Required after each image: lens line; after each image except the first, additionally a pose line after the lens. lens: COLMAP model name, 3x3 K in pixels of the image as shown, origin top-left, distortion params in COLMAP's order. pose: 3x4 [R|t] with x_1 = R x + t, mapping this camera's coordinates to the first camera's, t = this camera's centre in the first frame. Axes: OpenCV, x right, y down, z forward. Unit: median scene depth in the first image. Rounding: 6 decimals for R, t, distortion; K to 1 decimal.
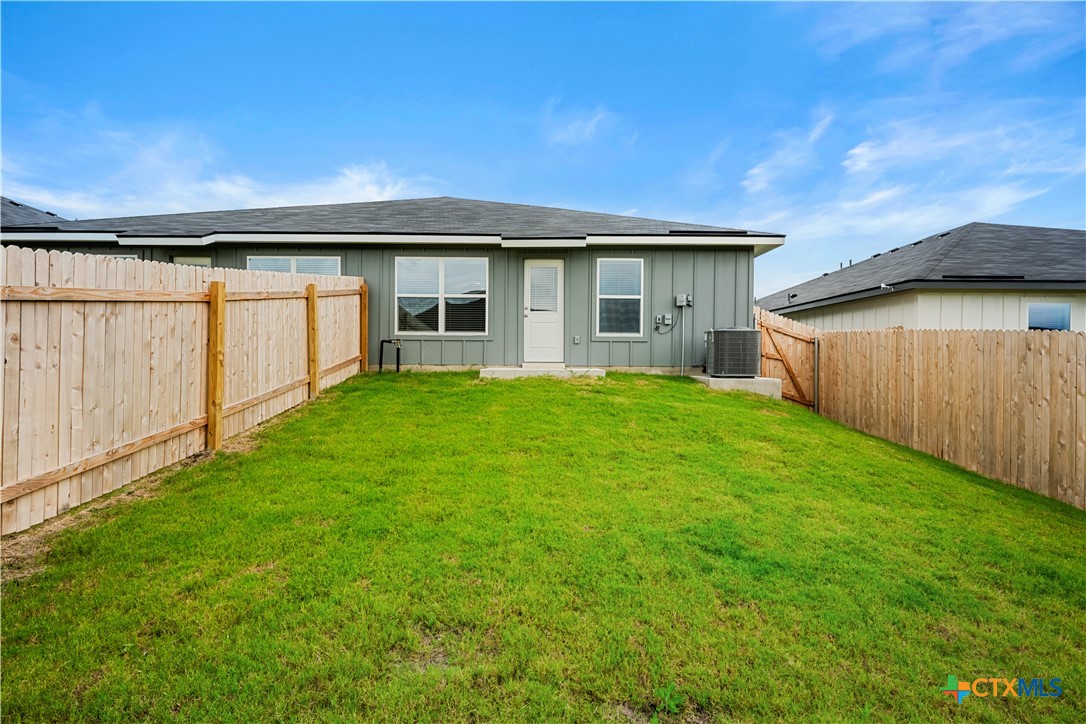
lens RADIAL K [[493.9, 0, 543.2], [0, 493.9, 358.5], [0, 0, 1]] dist [0.005337, -0.001352]
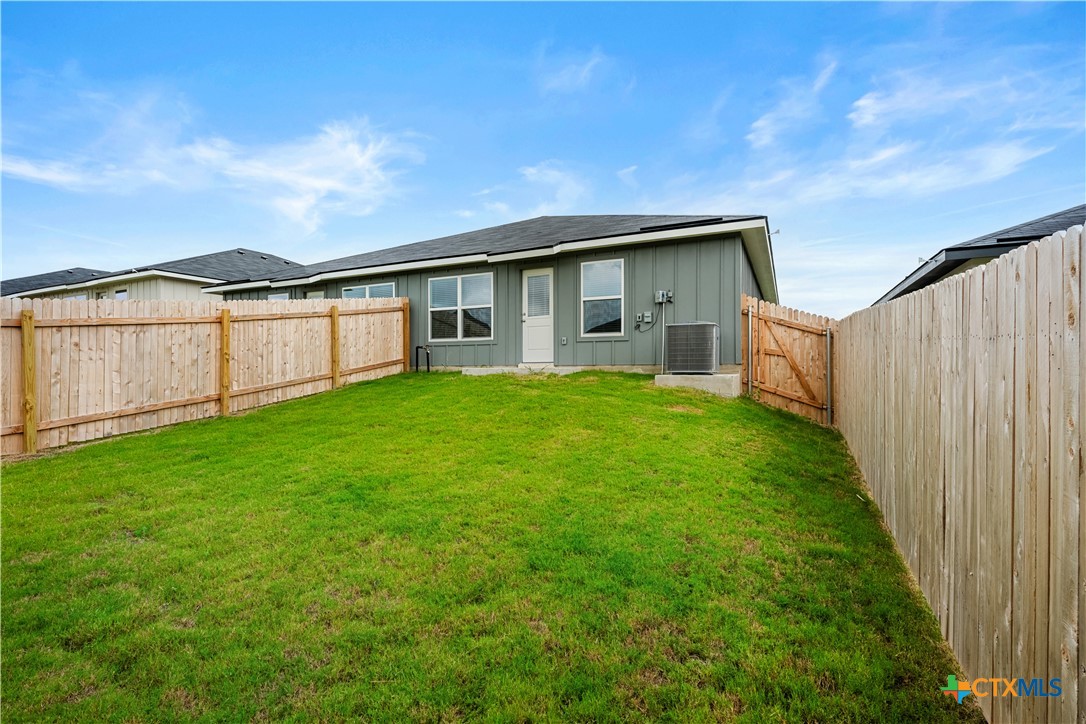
lens RADIAL K [[493.9, 0, 525.7], [0, 493.9, 372.9], [0, 0, 1]] dist [0.005337, -0.001352]
pose [[0.895067, -0.004278, -0.445910, 0.490129], [0.007573, 0.999956, 0.005608, 0.025594], [0.445867, -0.008397, 0.895060, 0.004998]]
